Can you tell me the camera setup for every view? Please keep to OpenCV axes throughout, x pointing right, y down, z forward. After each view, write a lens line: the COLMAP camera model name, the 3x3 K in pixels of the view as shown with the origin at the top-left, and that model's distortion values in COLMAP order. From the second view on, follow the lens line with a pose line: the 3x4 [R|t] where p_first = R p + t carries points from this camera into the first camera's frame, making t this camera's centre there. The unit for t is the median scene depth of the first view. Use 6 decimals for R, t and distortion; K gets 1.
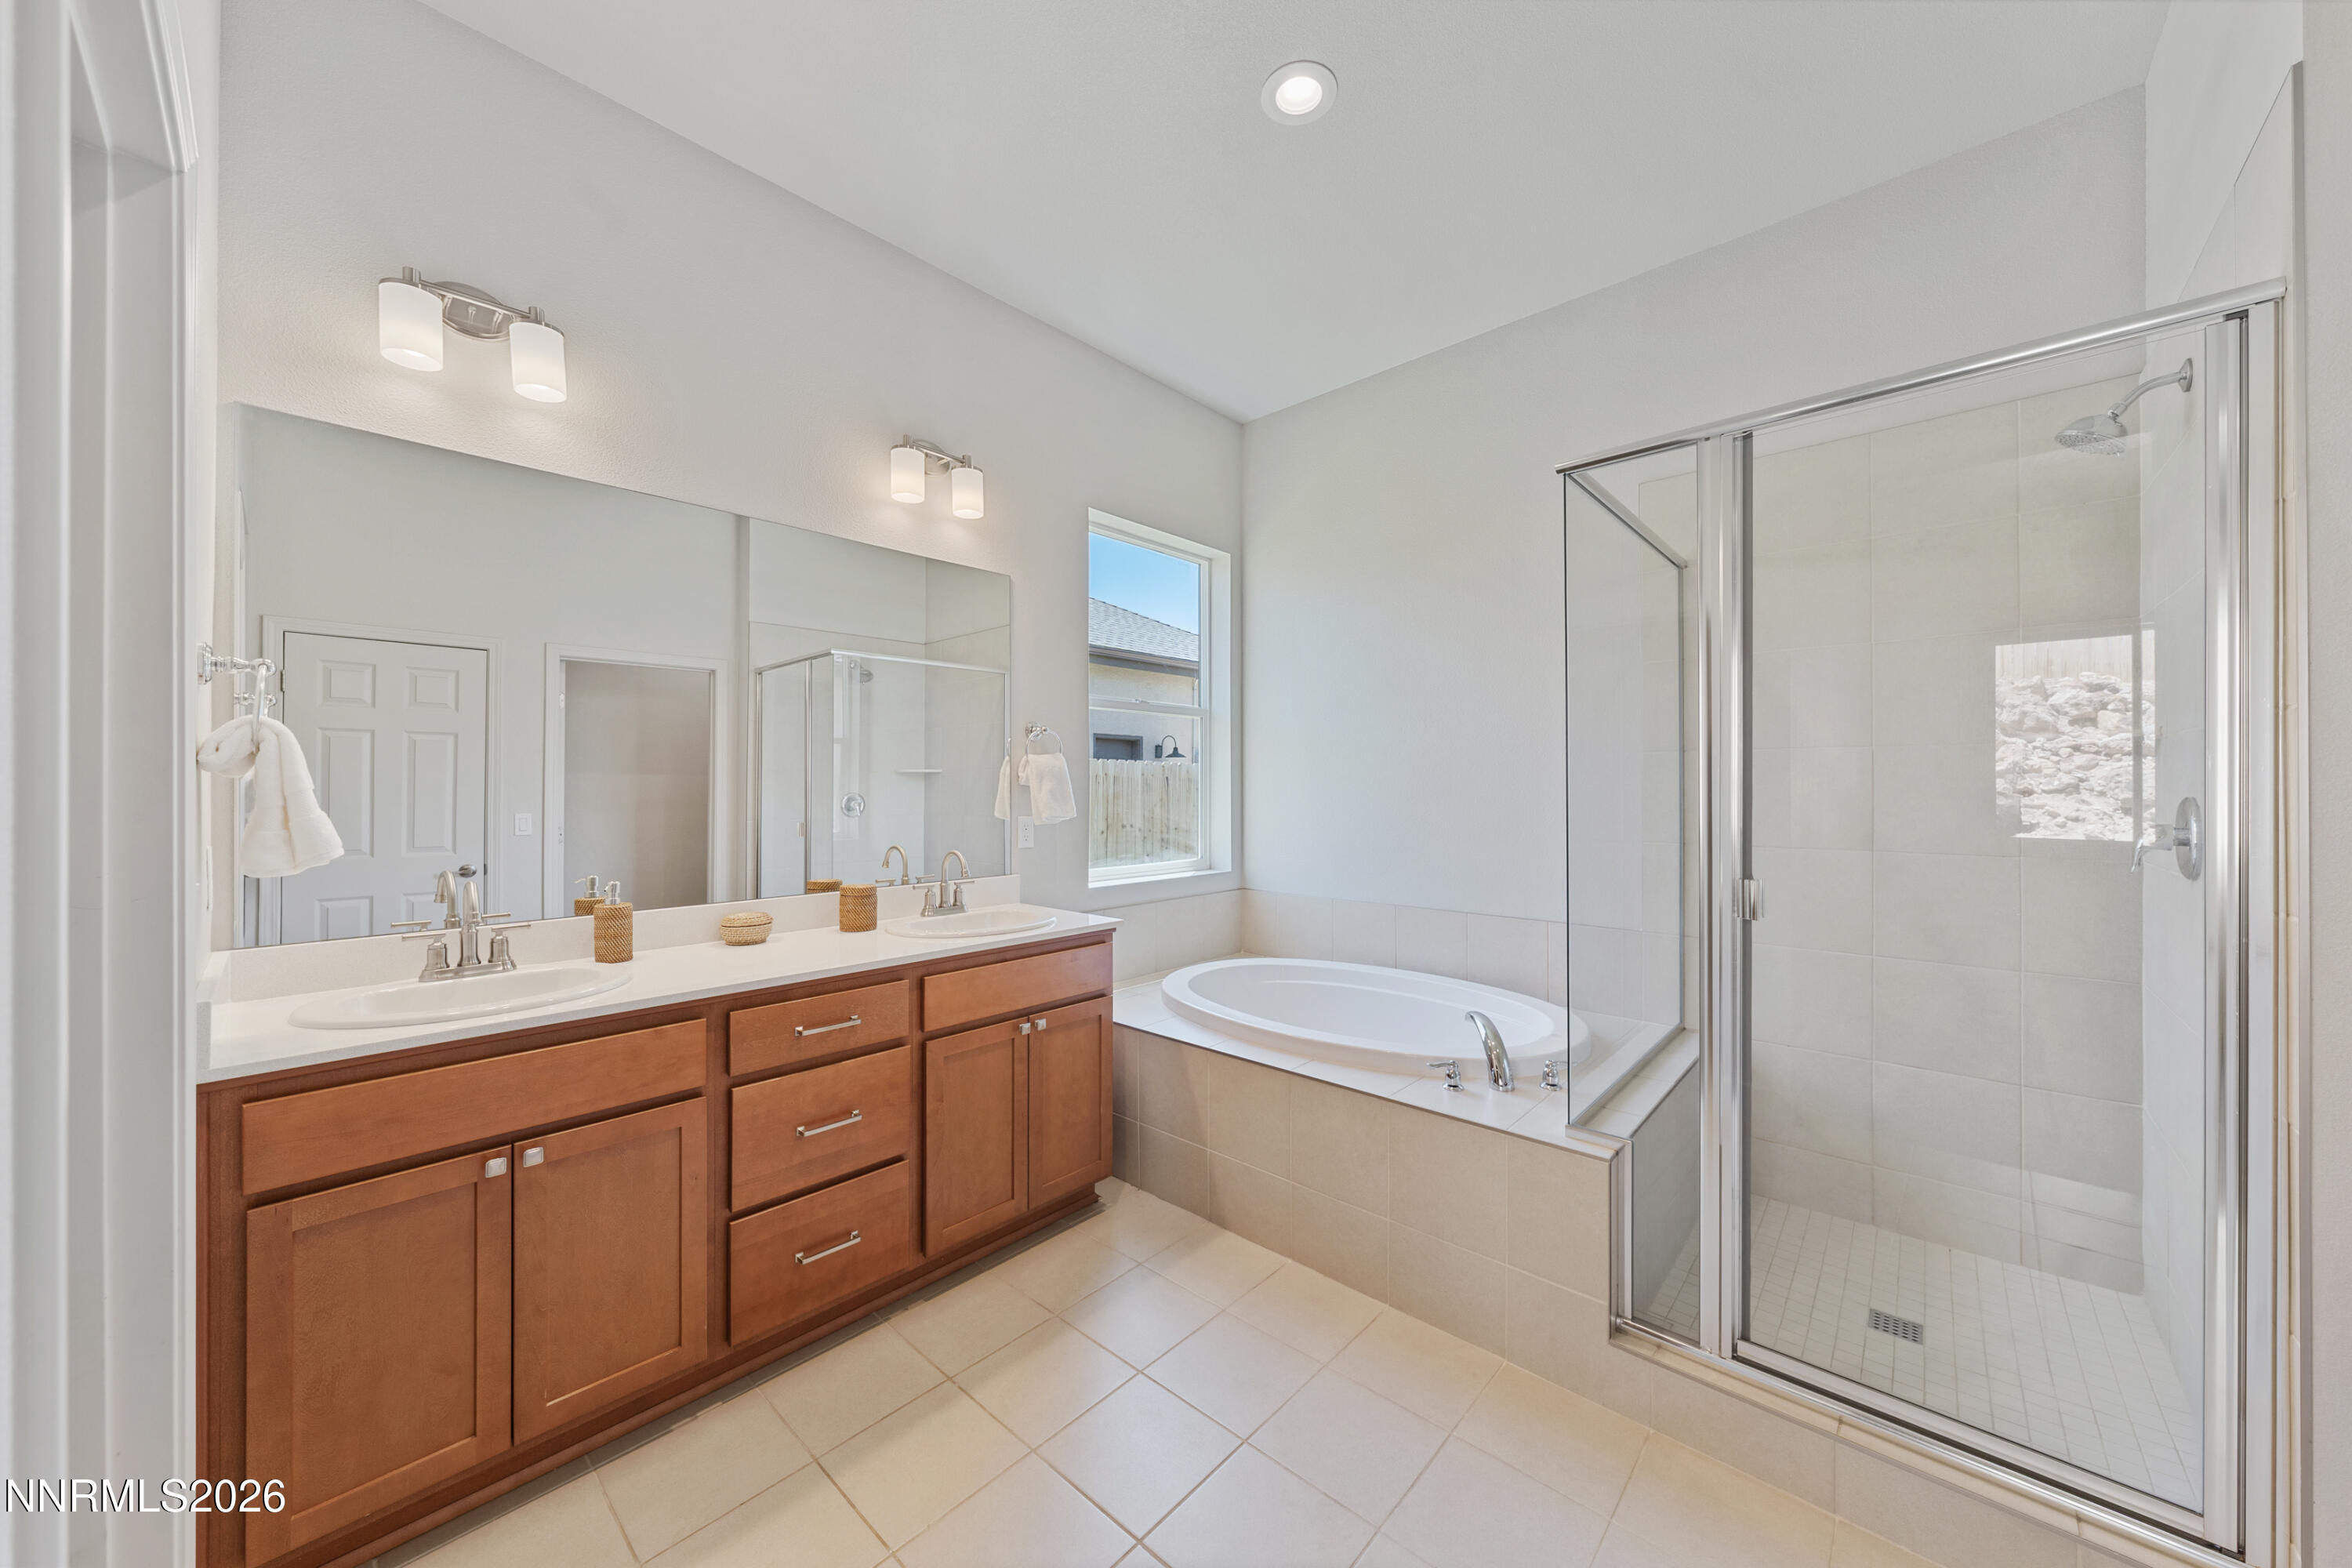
lens RADIAL K [[844.6, 0, 1169.5], [0, 844.6, 779.2], [0, 0, 1]] dist [0.001106, 0.000059]
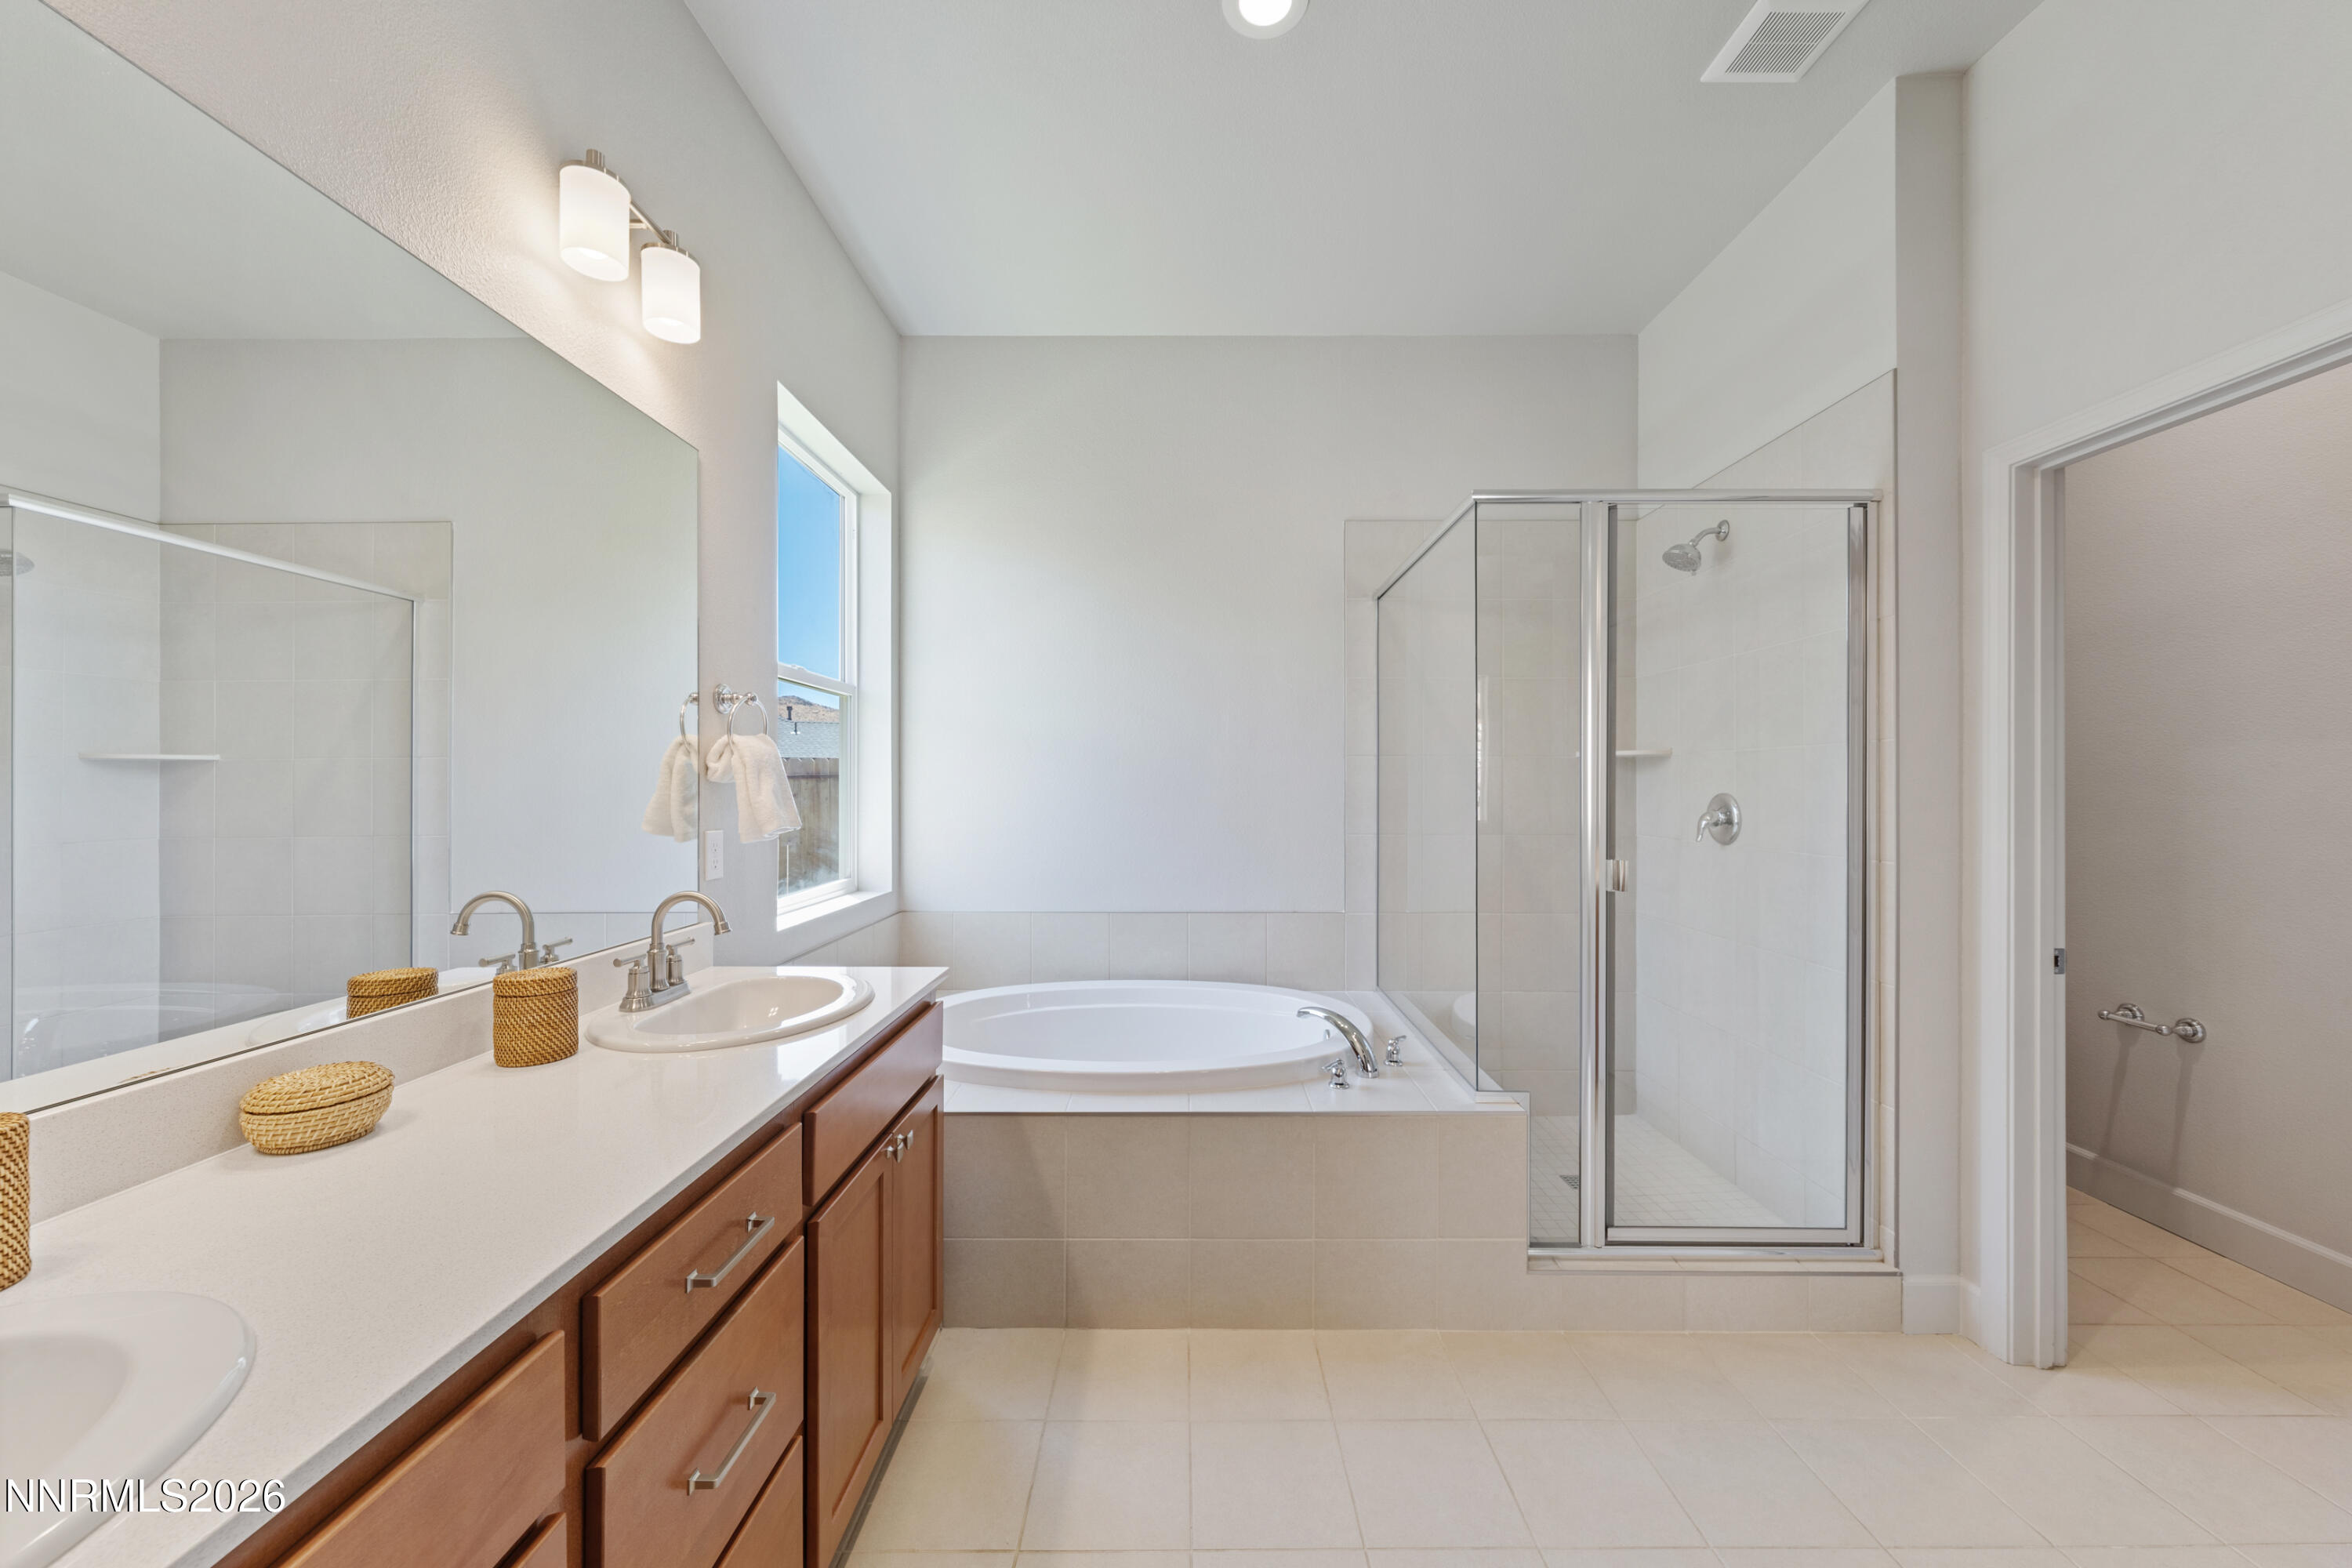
lens RADIAL K [[844.6, 0, 1179.1], [0, 844.6, 781.9], [0, 0, 1]] dist [0.001106, 0.000059]
pose [[0.728274, 0.005556, 0.685264, -0.425493], [-0.006578, 0.999978, -0.001117, 0.006137], [-0.685255, -0.003695, 0.728294, 0.345840]]
